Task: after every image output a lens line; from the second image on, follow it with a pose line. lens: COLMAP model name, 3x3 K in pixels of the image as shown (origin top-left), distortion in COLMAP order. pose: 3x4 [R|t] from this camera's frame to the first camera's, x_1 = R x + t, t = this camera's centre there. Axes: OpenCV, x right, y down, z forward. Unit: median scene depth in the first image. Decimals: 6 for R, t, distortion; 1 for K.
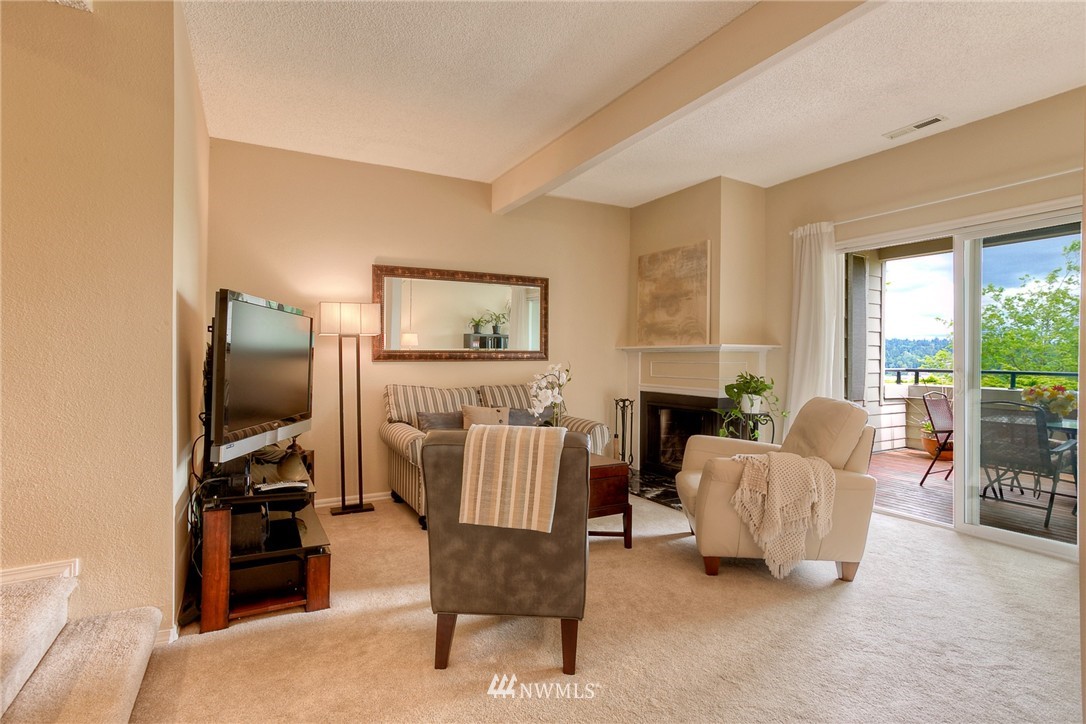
lens RADIAL K [[533.6, 0, 548.8], [0, 533.6, 354.2], [0, 0, 1]] dist [-0.033475, 0.011264]
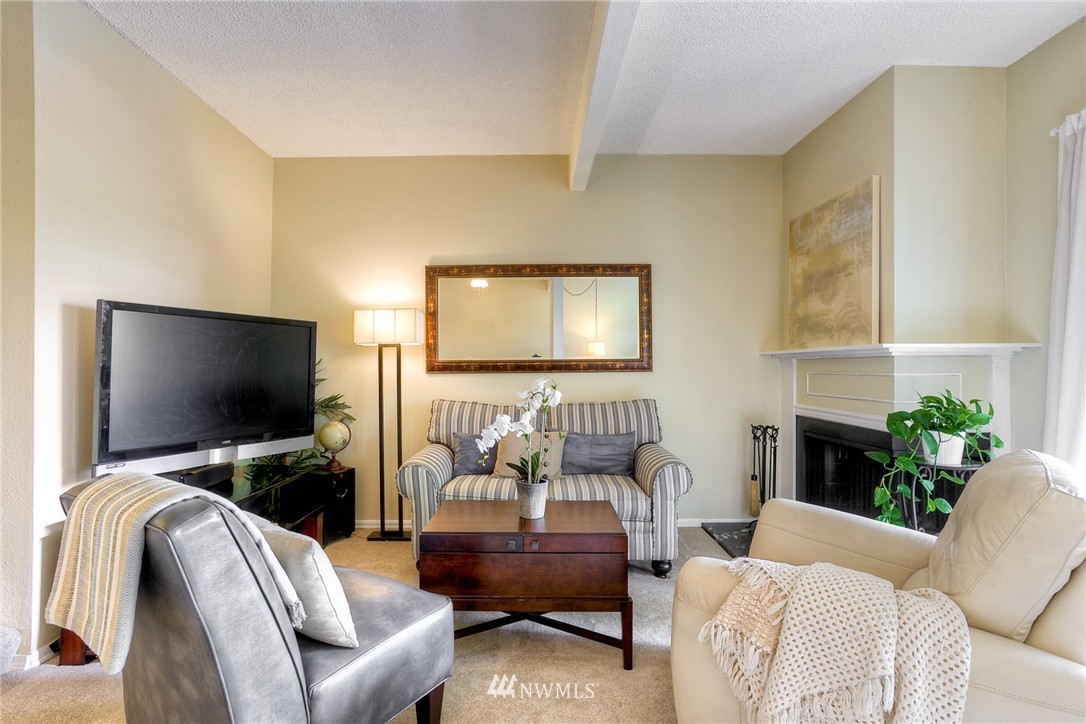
lens RADIAL K [[533.6, 0, 546.3], [0, 533.6, 364.6], [0, 0, 1]] dist [-0.033475, 0.011264]
pose [[0.874444, -0.007918, -0.485063, 0.256996], [0.008798, 0.999961, -0.000464, 0.001288], [0.485048, -0.003862, 0.874479, 0.275708]]
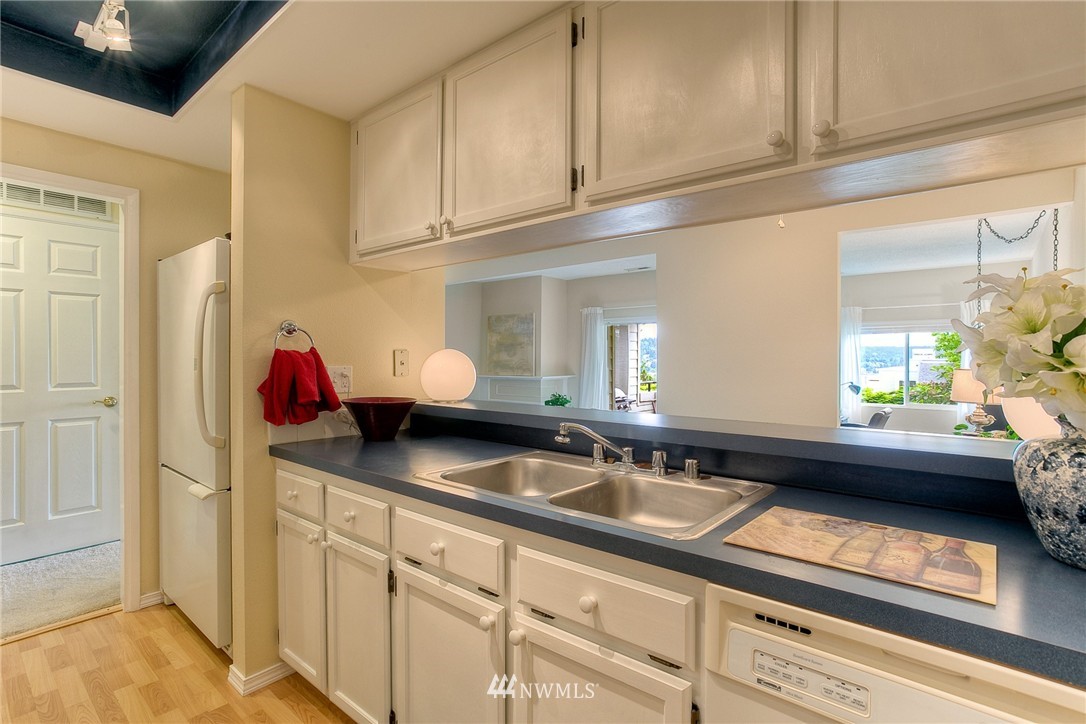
lens RADIAL K [[533.6, 0, 542.5], [0, 533.6, 362.9], [0, 0, 1]] dist [-0.033475, 0.011264]
pose [[0.942129, -0.012583, 0.335014, -0.222262], [0.007298, 0.999828, 0.017028, -0.085490], [-0.335170, -0.013598, 0.942059, -0.547043]]
